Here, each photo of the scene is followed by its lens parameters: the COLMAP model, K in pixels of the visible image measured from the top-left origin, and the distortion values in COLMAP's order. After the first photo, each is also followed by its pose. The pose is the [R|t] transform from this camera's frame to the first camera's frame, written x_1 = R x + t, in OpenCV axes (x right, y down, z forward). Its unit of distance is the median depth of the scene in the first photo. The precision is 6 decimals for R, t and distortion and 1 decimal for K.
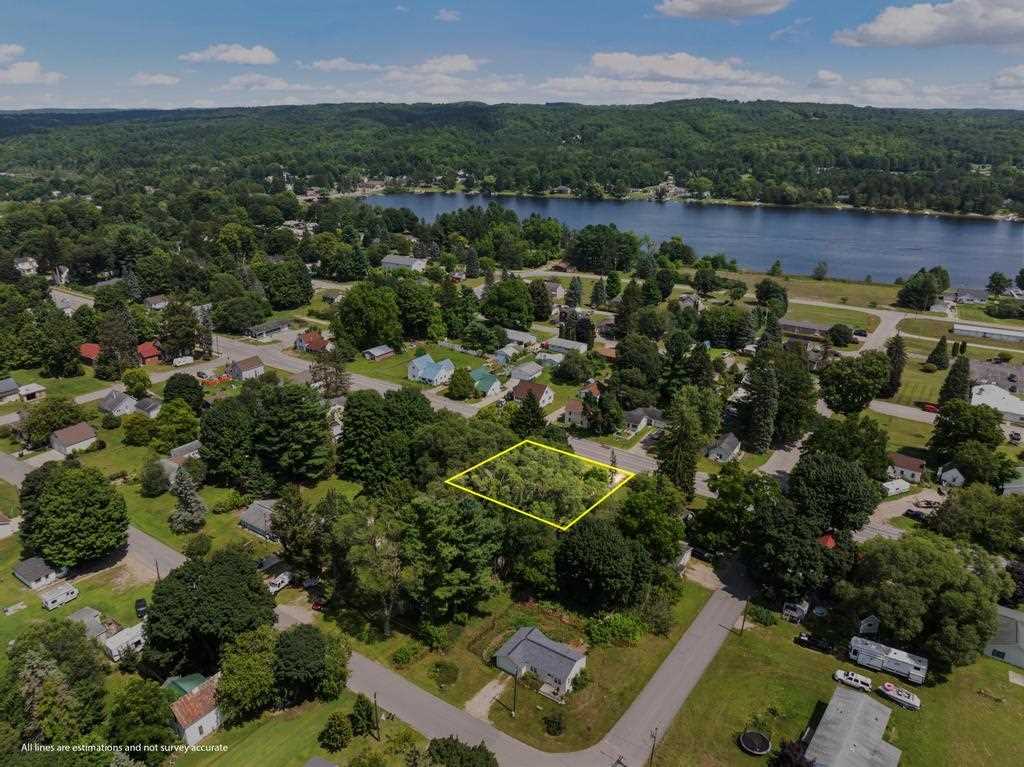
lens RADIAL K [[721.3, 0, 512.0], [0, 721.3, 383.5], [0, 0, 1]] dist [-0.047420, -0.002387]
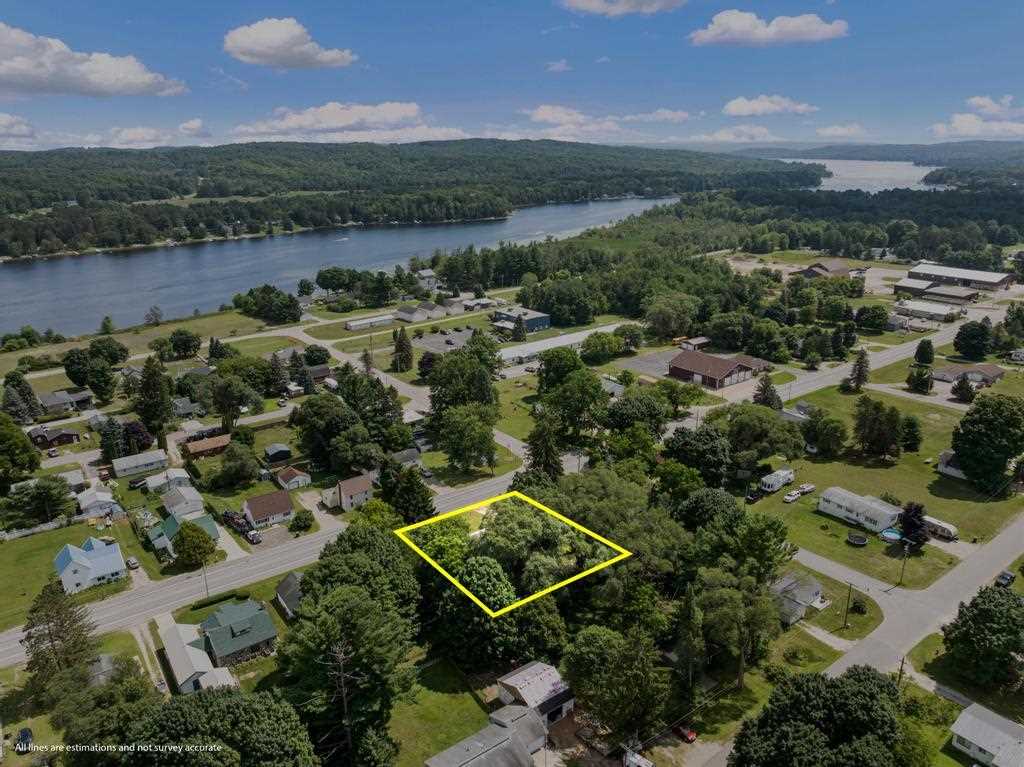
lens RADIAL K [[721.3, 0, 512.0], [0, 721.3, 383.5], [0, 0, 1]] dist [-0.047420, -0.002387]
pose [[0.310280, -0.290163, 0.905280, -0.464372], [0.331121, 0.925634, 0.183197, -0.140383], [-0.891115, 0.242914, 0.383284, 0.350286]]
